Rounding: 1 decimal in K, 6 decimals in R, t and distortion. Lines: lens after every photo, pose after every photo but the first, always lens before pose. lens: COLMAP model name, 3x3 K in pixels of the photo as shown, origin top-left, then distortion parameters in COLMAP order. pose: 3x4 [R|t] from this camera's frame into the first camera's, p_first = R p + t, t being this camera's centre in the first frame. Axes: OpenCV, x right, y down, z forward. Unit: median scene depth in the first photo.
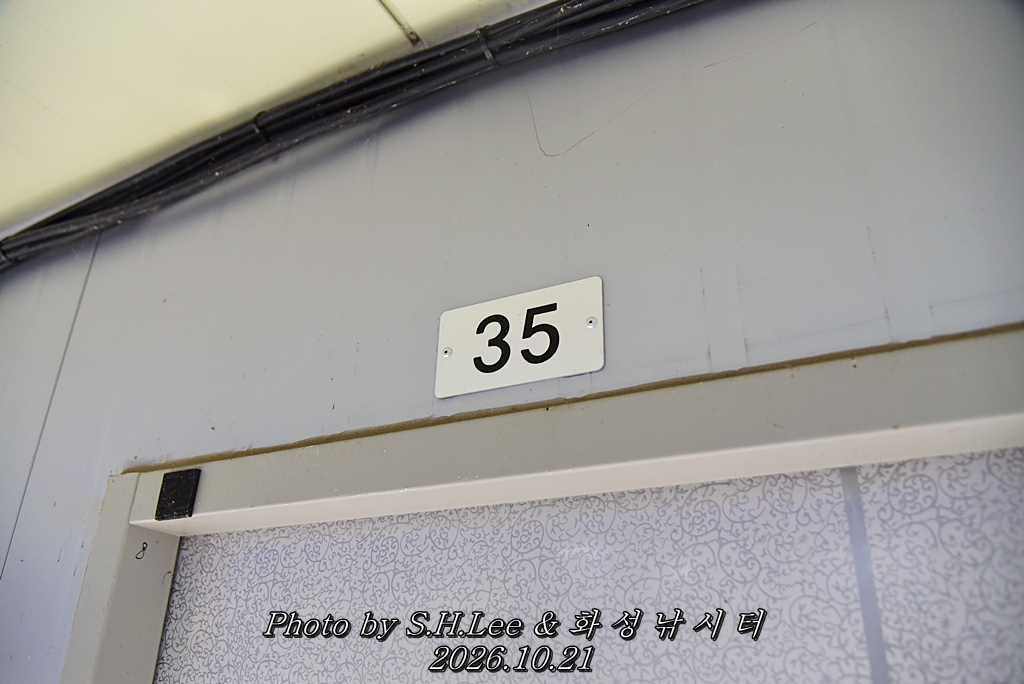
lens RADIAL K [[825.7, 0, 517.6], [0, 825.7, 277.0], [0, 0, 1]] dist [-0.027473, 0.002621]
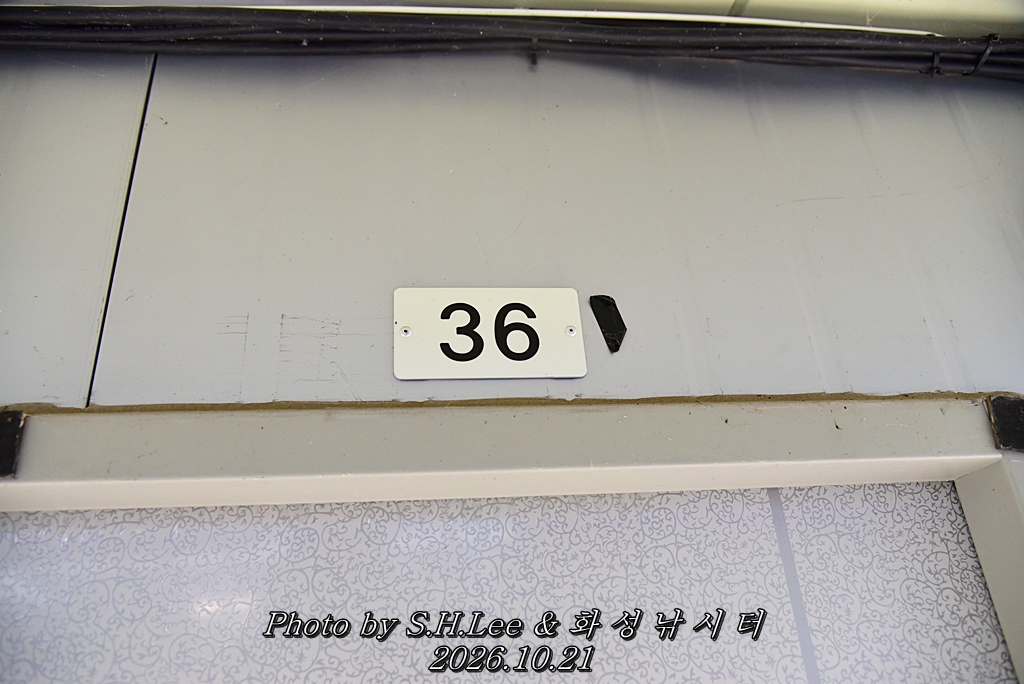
lens RADIAL K [[761.9, 0, 492.0], [0, 761.9, 315.9], [0, 0, 1]] dist [-0.030873, 0.004812]
pose [[0.791017, 0.220321, 0.570746, -0.548560], [-0.205262, 0.974405, -0.091664, 0.146402], [-0.576333, -0.044644, 0.815994, 0.280703]]
